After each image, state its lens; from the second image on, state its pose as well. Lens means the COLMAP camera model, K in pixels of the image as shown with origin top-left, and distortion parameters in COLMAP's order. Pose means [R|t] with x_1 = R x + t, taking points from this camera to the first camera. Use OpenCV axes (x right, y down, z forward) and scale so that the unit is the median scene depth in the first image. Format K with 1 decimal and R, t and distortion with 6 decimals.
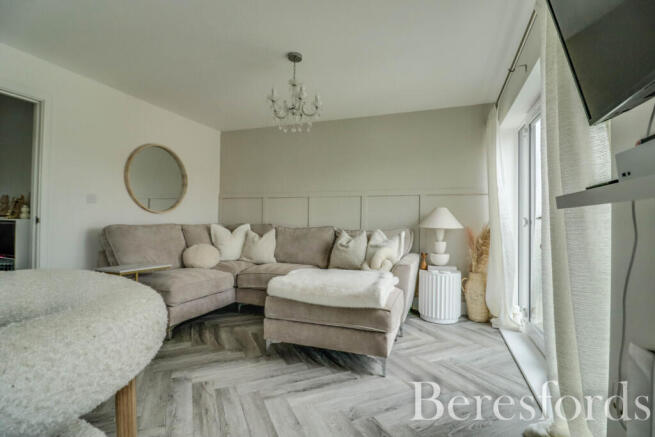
lens RADIAL K [[304.5, 0, 331.1], [0, 304.5, 217.1], [0, 0, 1]] dist [0.001973, -0.013652]
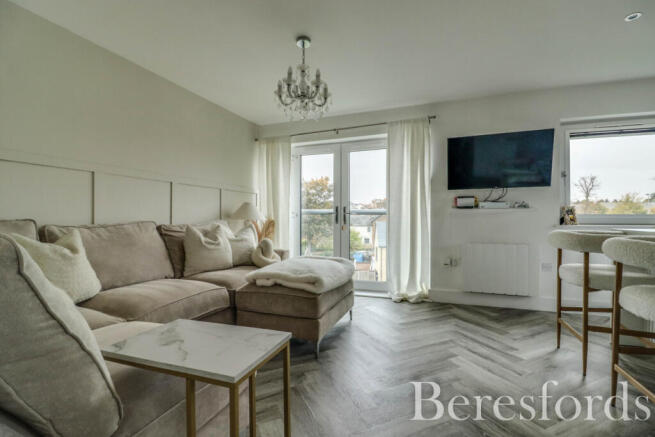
lens RADIAL K [[305.9, 0, 331.7], [0, 305.9, 216.7], [0, 0, 1]] dist [0.002233, -0.013369]
pose [[-0.007742, -0.007351, 0.999943, -0.921787], [-0.018763, 0.999798, 0.007204, 0.009462], [-0.999794, -0.018706, -0.007878, 0.781100]]
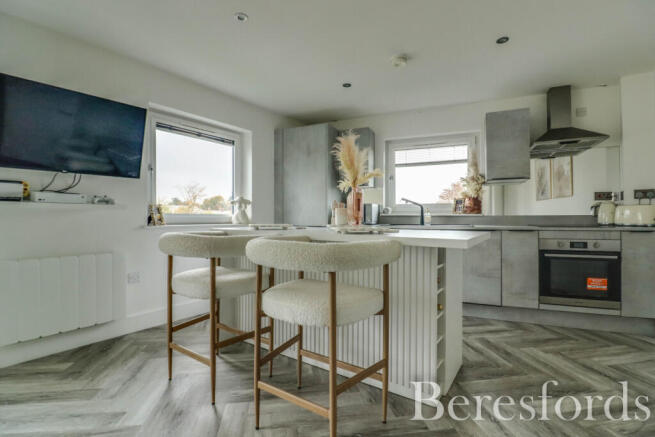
lens RADIAL K [[304.5, 0, 331.1], [0, 304.5, 217.1], [0, 0, 1]] dist [0.001973, -0.013652]
pose [[-0.965783, -0.010058, 0.259156, -0.613747], [-0.014765, 0.999759, -0.016222, 0.012207], [-0.258930, -0.019493, -0.965699, 0.706986]]
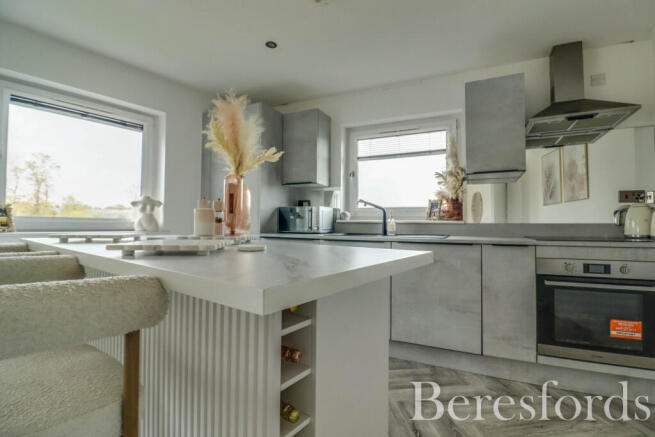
lens RADIAL K [[305.9, 0, 331.7], [0, 305.9, 216.7], [0, 0, 1]] dist [0.002233, -0.013369]
pose [[-0.956408, -0.011038, 0.291826, -0.773912], [-0.023462, 0.998959, -0.039109, 0.003629], [-0.291091, -0.044251, -0.955671, 0.355830]]
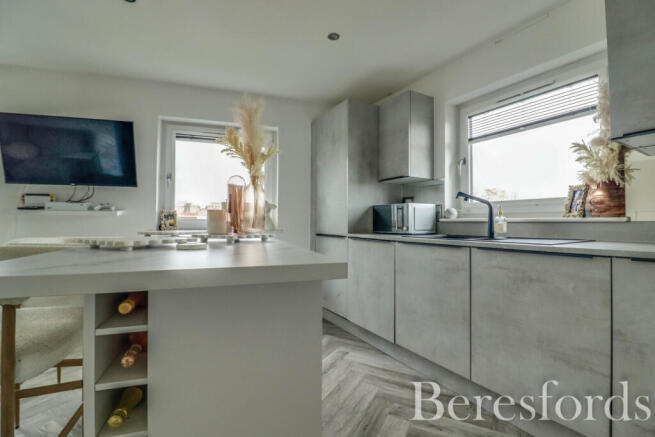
lens RADIAL K [[305.9, 0, 331.7], [0, 305.9, 216.7], [0, 0, 1]] dist [0.002233, -0.013369]
pose [[-0.622082, 0.003635, 0.782943, -0.982799], [-0.025323, 0.999373, -0.024760, -0.002929], [-0.782542, -0.035230, -0.621600, 0.121141]]
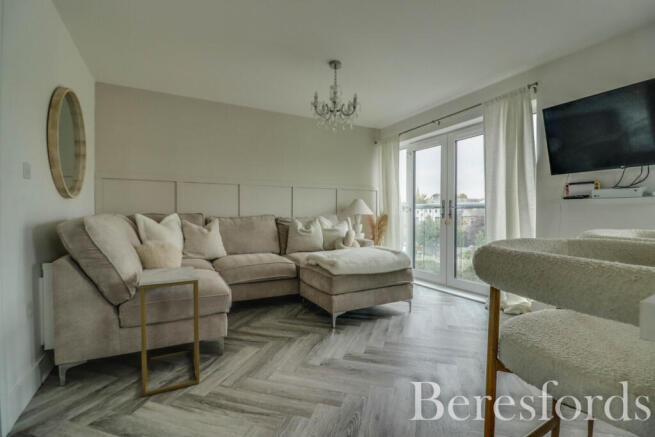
lens RADIAL K [[304.5, 0, 331.1], [0, 304.5, 217.1], [0, 0, 1]] dist [0.001973, -0.013652]
pose [[0.656069, -0.023073, 0.754348, -0.854526], [-0.004811, 0.999384, 0.034752, 0.001531], [-0.754686, -0.026429, 0.655554, 0.217786]]
